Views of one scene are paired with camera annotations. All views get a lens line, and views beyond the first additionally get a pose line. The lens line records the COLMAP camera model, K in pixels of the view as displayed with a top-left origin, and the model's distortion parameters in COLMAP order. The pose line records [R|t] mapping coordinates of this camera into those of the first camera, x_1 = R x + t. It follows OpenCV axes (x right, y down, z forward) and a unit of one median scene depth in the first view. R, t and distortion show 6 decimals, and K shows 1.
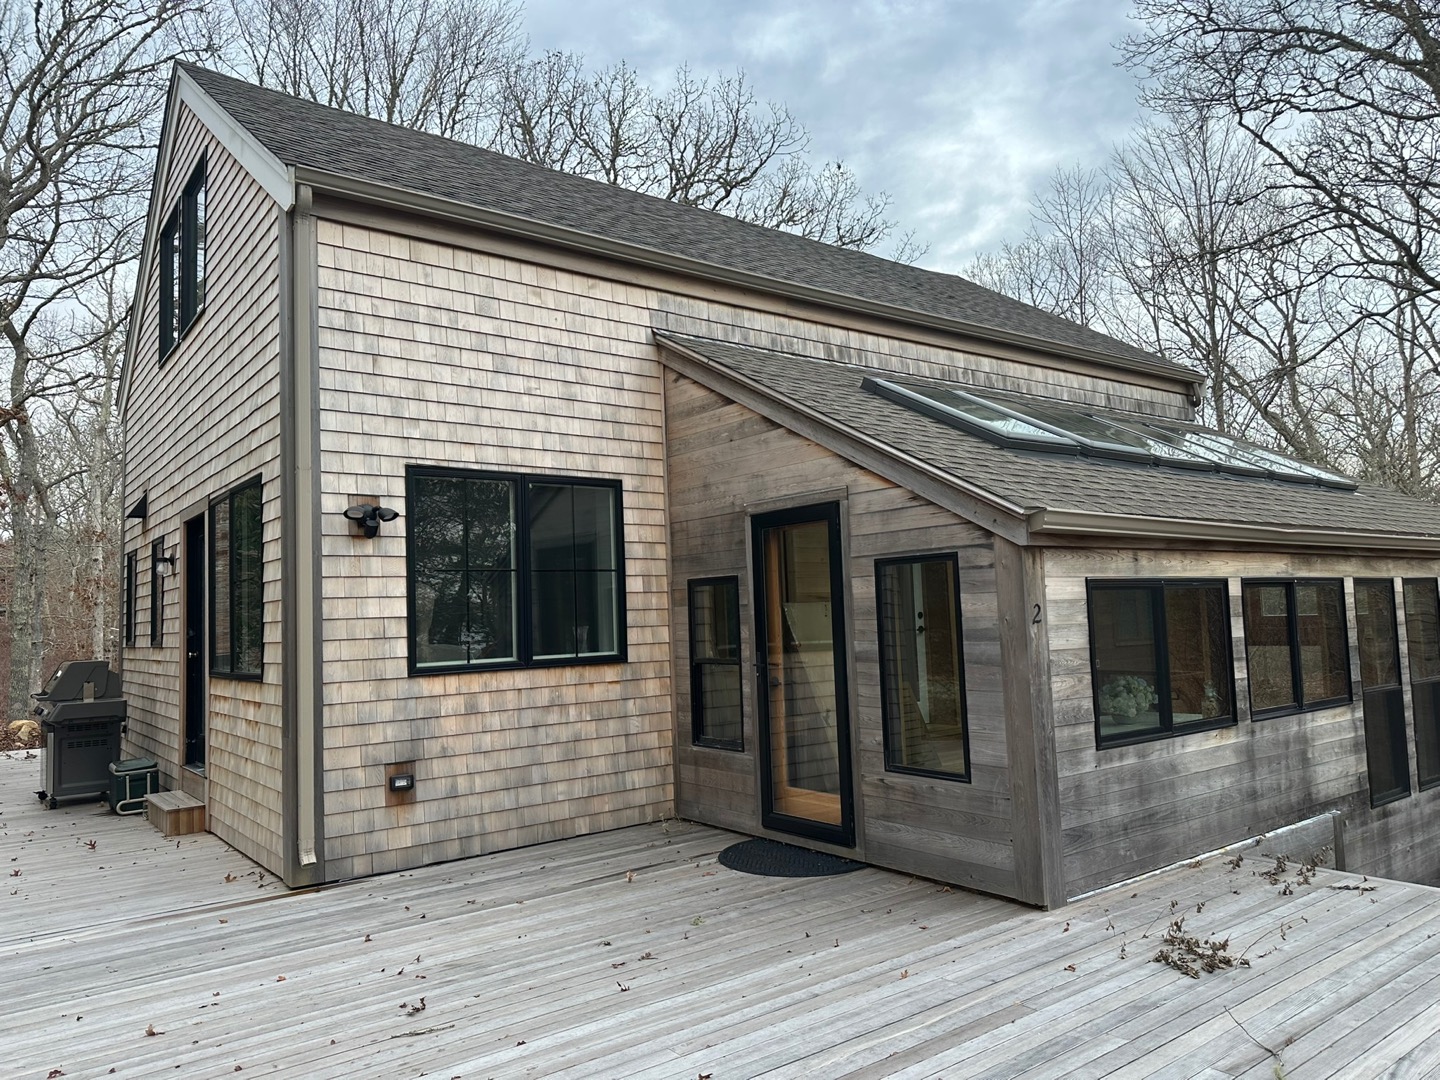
lens RADIAL K [[1000.8, 0, 723.2], [0, 1000.8, 549.8], [0, 0, 1]] dist [0.142962, -0.222979]
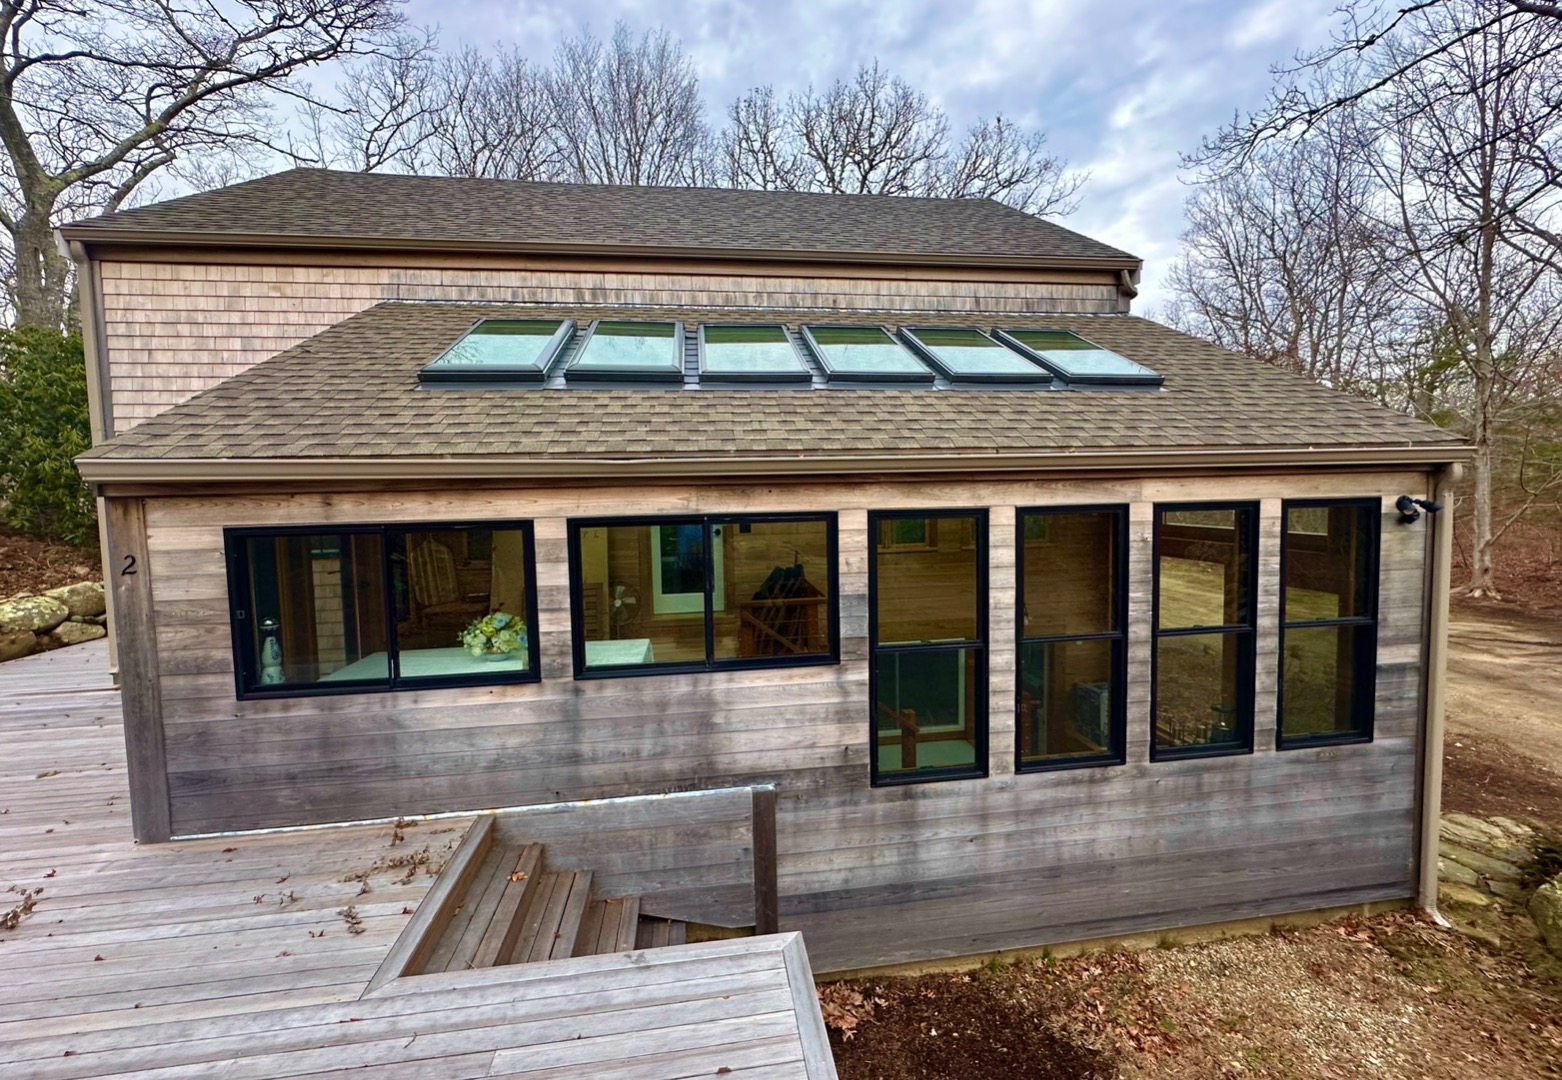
lens RADIAL K [[626.1, 0, 779.9], [0, 626.1, 528.8], [0, 0, 1]] dist [-0.002975, 0.000173]
pose [[0.869112, 0.044333, -0.492624, 0.968048], [0.026009, 0.990501, 0.135024, -0.031451], [0.493931, -0.130163, 0.859703, 0.660344]]
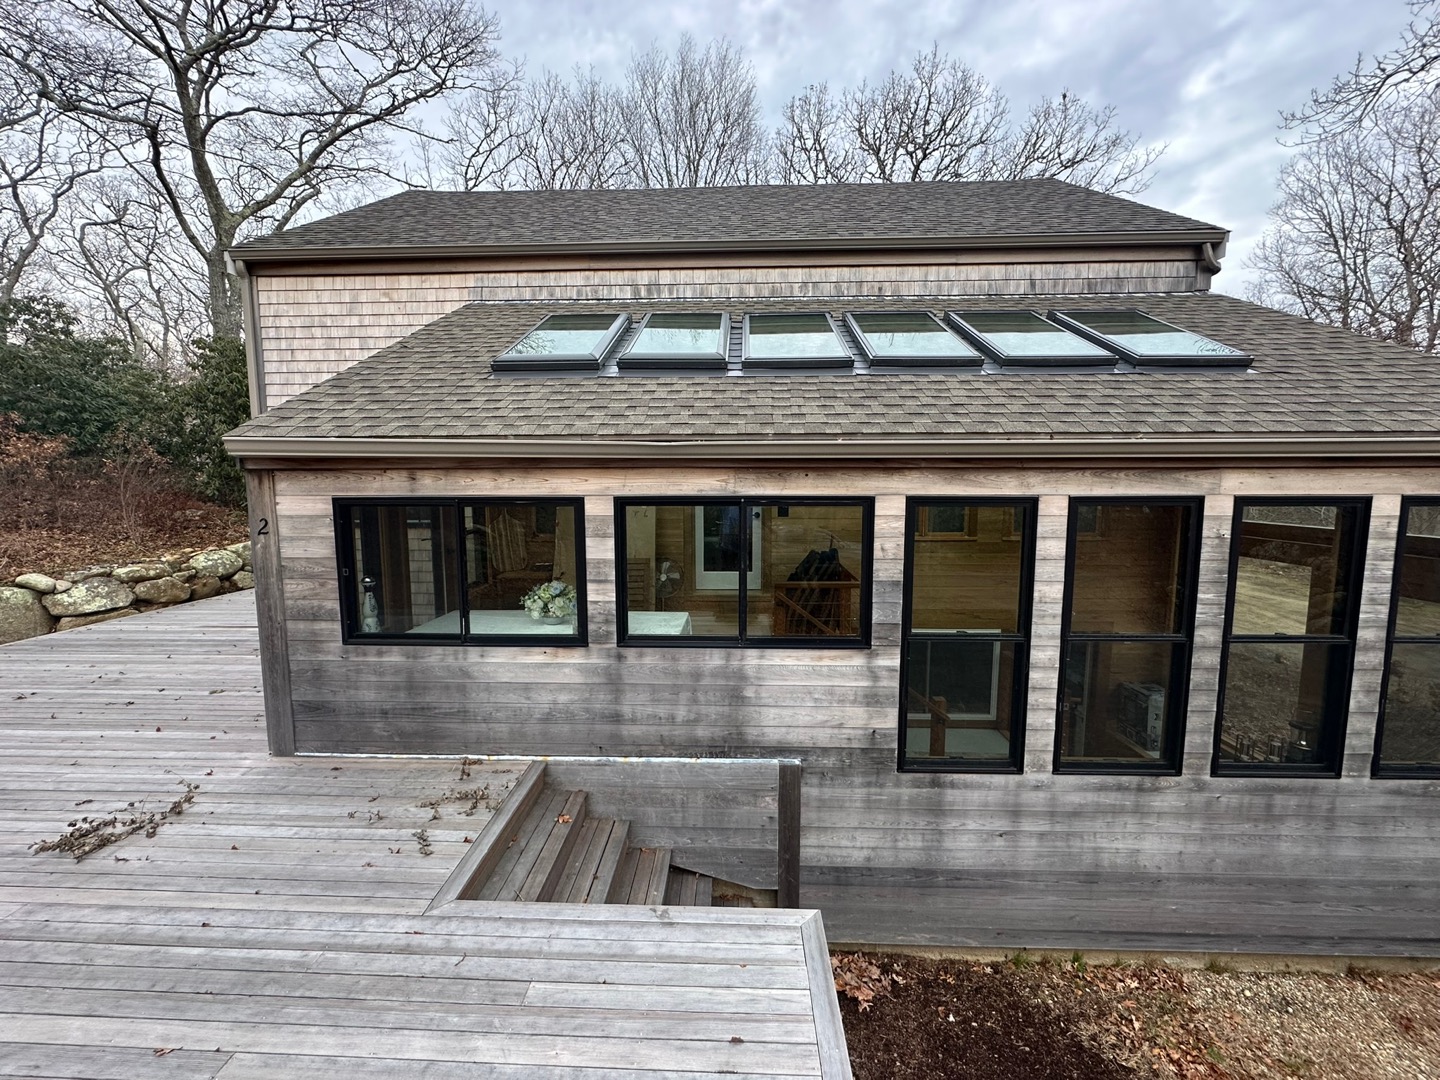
lens RADIAL K [[577.1, 0, 717.7], [0, 577.1, 537.3], [0, 0, 1]] dist [-0.002950, -0.000180]
pose [[0.769702, 0.094641, -0.631350, 0.955716], [0.019780, 0.984940, 0.171760, -0.024868], [0.638097, -0.144692, 0.756238, 0.688196]]
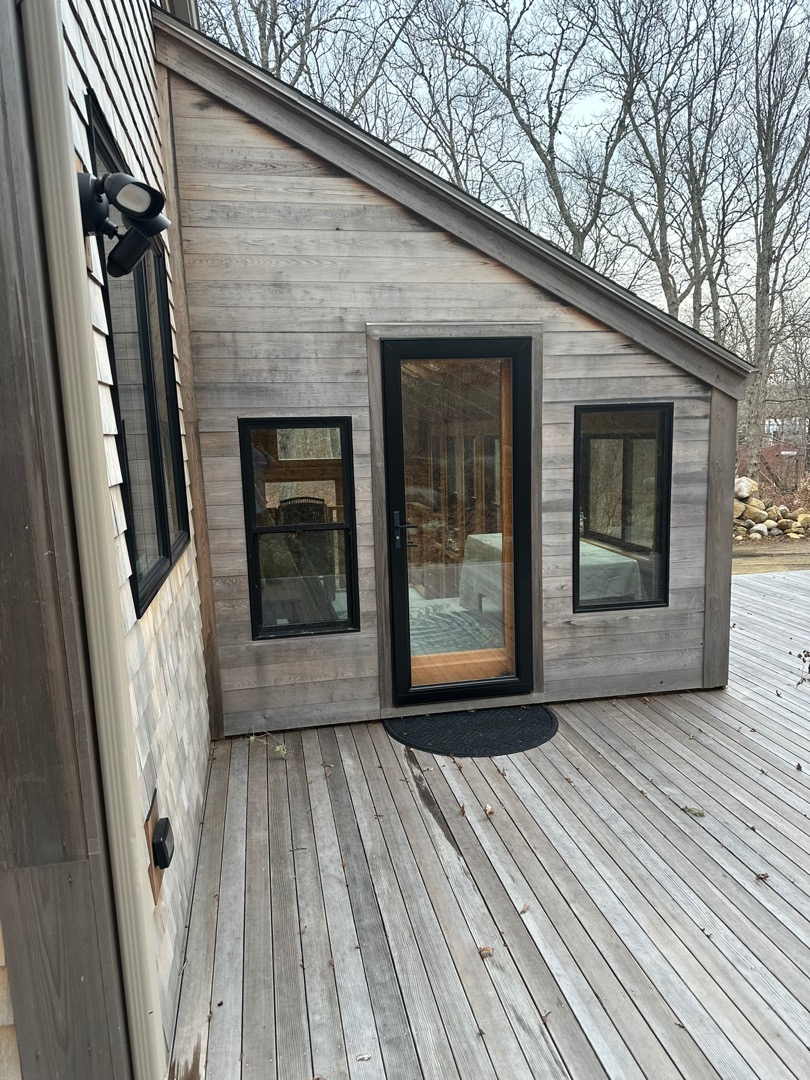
lens RADIAL K [[750.6, 0, 407.3], [0, 750.6, 554.6], [0, 0, 1]] dist [0.142962, -0.222979]
pose [[0.441814, -0.122140, 0.888753, -0.574564], [-0.045527, 0.986359, 0.158187, 0.041518], [-0.895951, -0.110351, 0.430227, 0.786378]]
